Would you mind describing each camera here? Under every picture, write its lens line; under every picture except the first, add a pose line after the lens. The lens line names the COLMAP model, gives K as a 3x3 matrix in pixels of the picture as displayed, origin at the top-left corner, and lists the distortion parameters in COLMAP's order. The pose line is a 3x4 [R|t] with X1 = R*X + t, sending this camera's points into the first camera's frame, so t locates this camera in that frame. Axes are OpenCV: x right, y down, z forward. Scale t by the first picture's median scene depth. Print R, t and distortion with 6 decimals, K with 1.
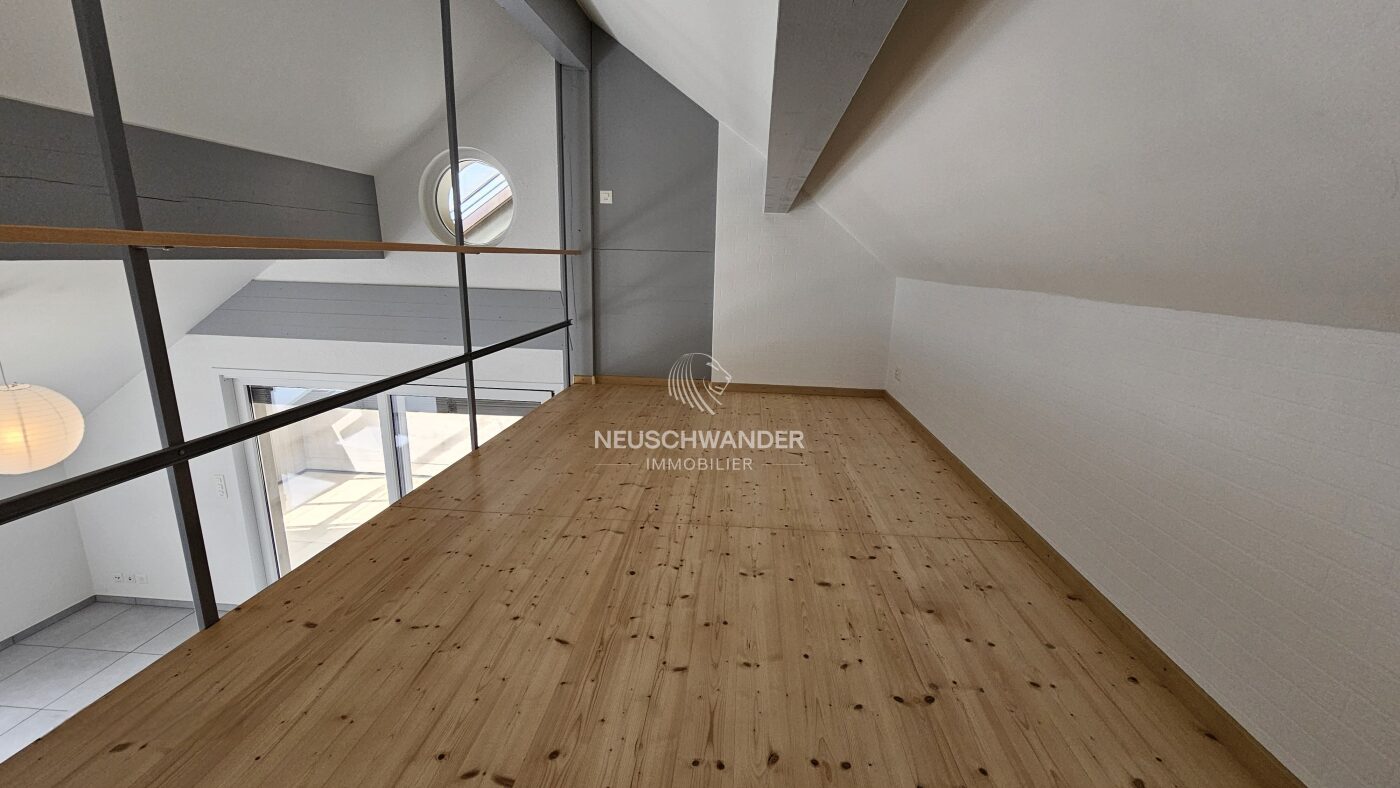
lens RADIAL K [[576.0, 0, 698.7], [0, 576.0, 391.6], [0, 0, 1]] dist [0.000645, 0.000121]
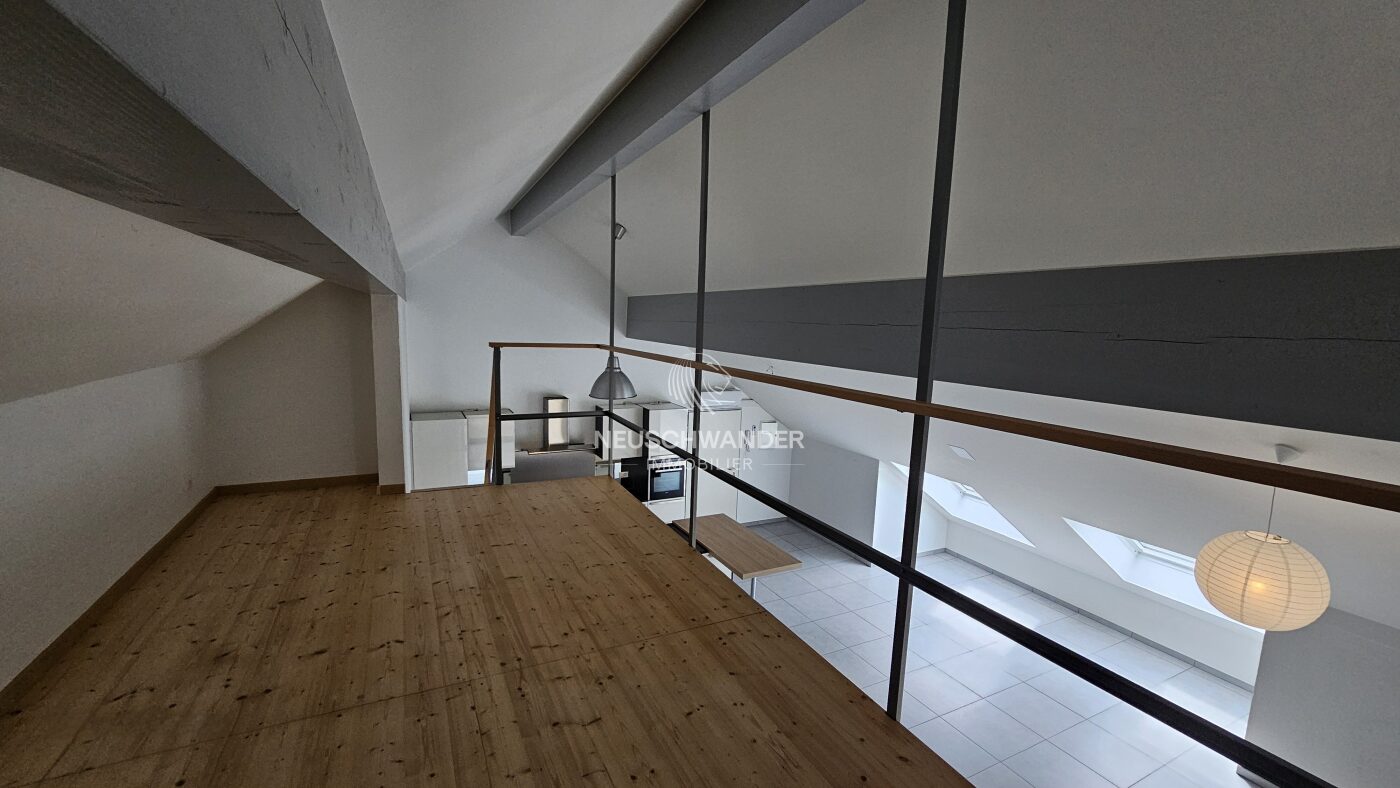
lens RADIAL K [[576.0, 0, 696.2], [0, 576.0, 397.3], [0, 0, 1]] dist [0.000645, 0.000121]
pose [[-0.851213, 0.037313, -0.523492, 0.153733], [-0.148953, 0.939276, 0.309151, -0.576821], [0.503238, 0.341129, -0.793966, 2.005201]]
